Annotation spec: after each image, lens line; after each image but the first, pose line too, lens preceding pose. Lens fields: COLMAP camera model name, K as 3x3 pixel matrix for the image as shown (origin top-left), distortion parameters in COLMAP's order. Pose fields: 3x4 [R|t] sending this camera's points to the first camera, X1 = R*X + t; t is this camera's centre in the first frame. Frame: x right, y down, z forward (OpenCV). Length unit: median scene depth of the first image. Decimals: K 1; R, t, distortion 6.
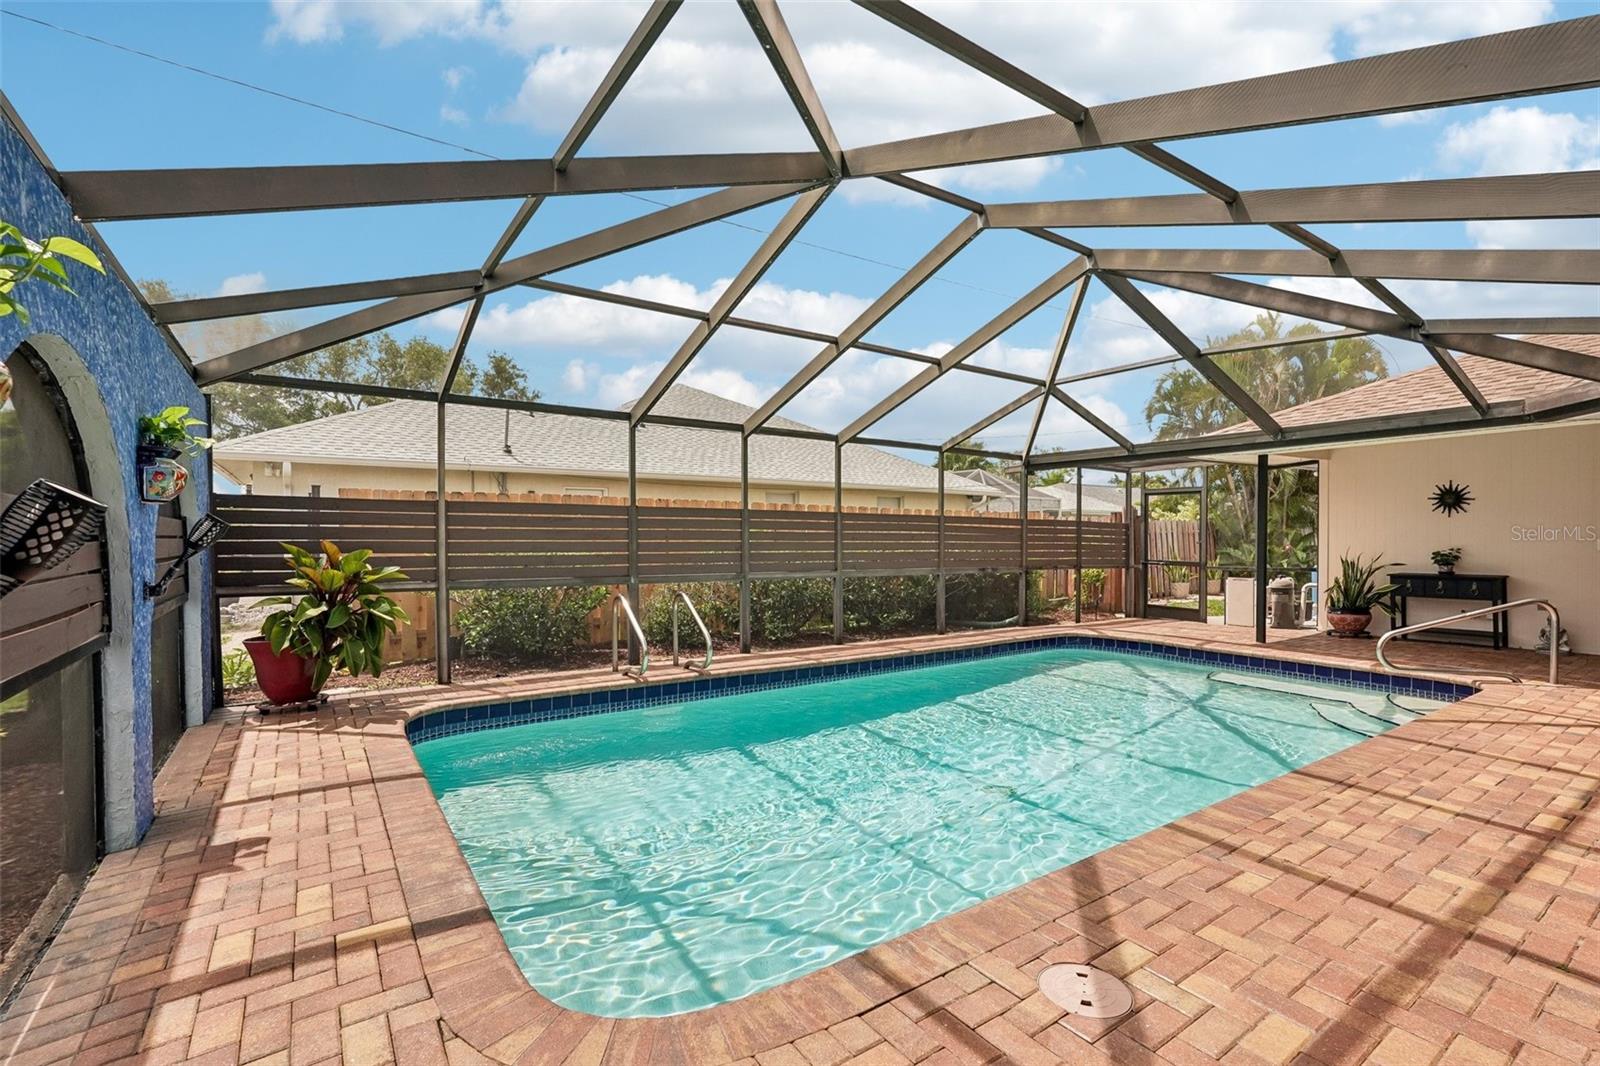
lens RADIAL K [[729.0, 0, 795.1], [0, 729.0, 543.5], [0, 0, 1]] dist [-0.018400, 0.000462]
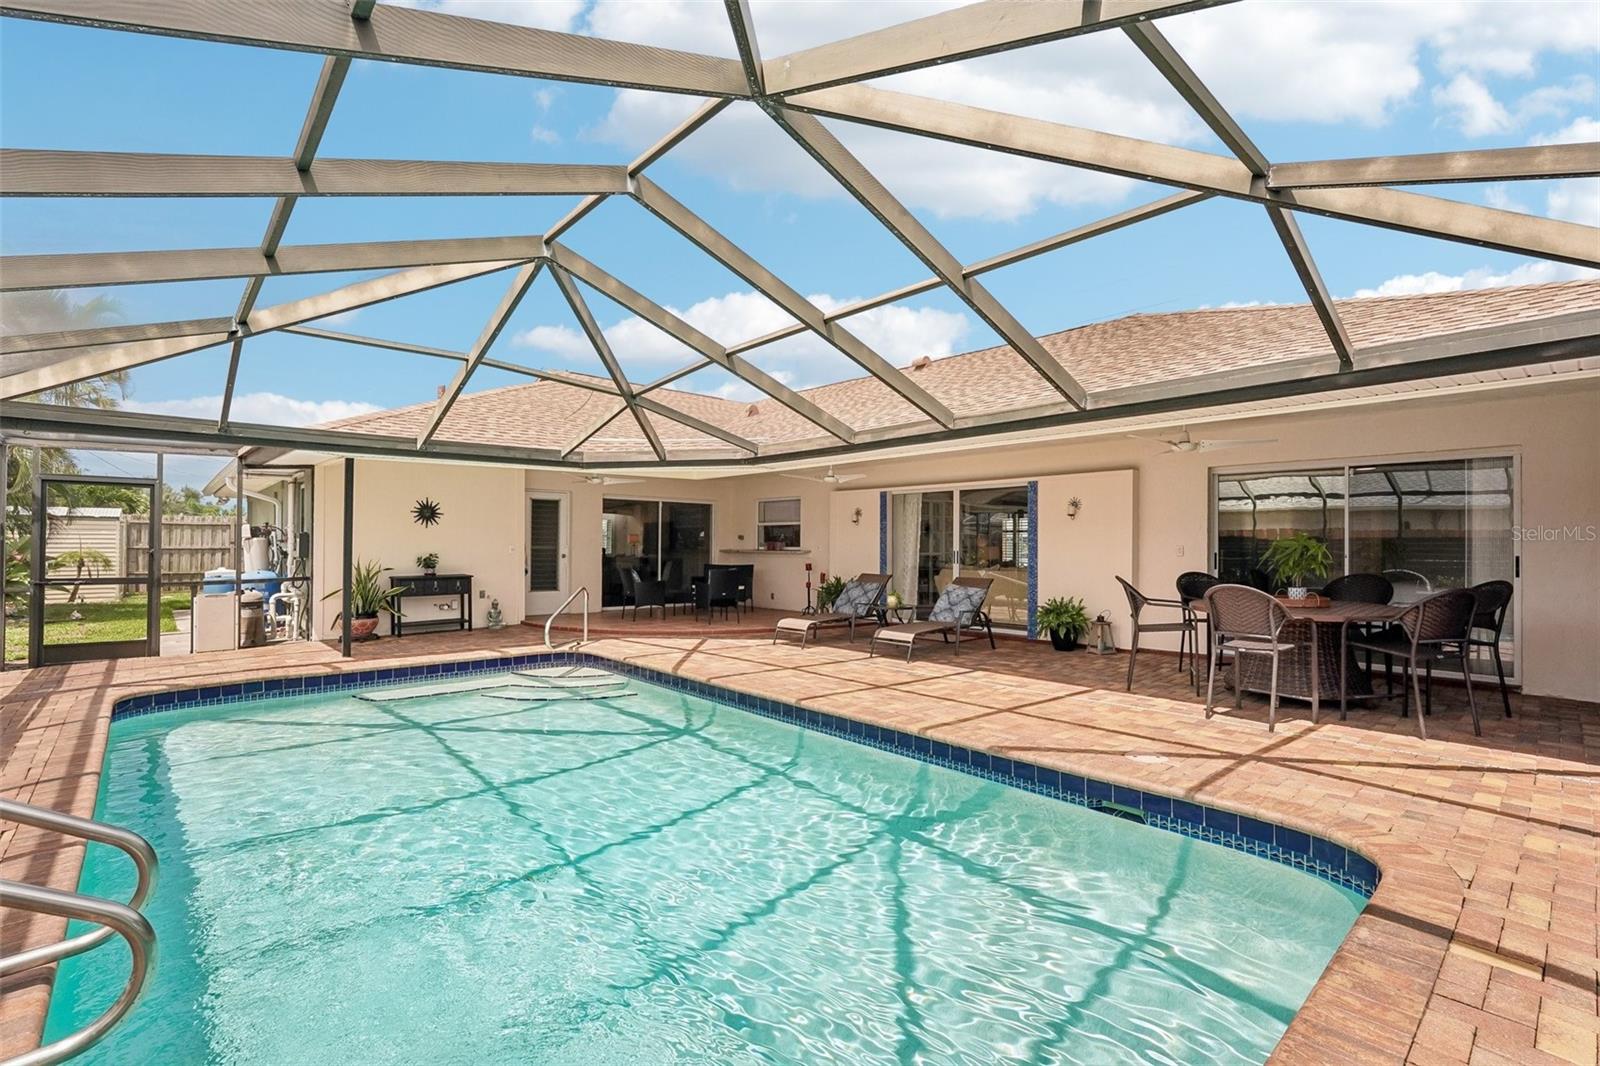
lens RADIAL K [[729.0, 0, 794.7], [0, 729.0, 533.4], [0, 0, 1]] dist [-0.018400, 0.000462]
pose [[-0.117510, 0.011448, 0.993006, -0.396110], [0.013338, 0.999862, -0.009948, -0.007905], [-0.992982, 0.012075, -0.117647, 0.565431]]
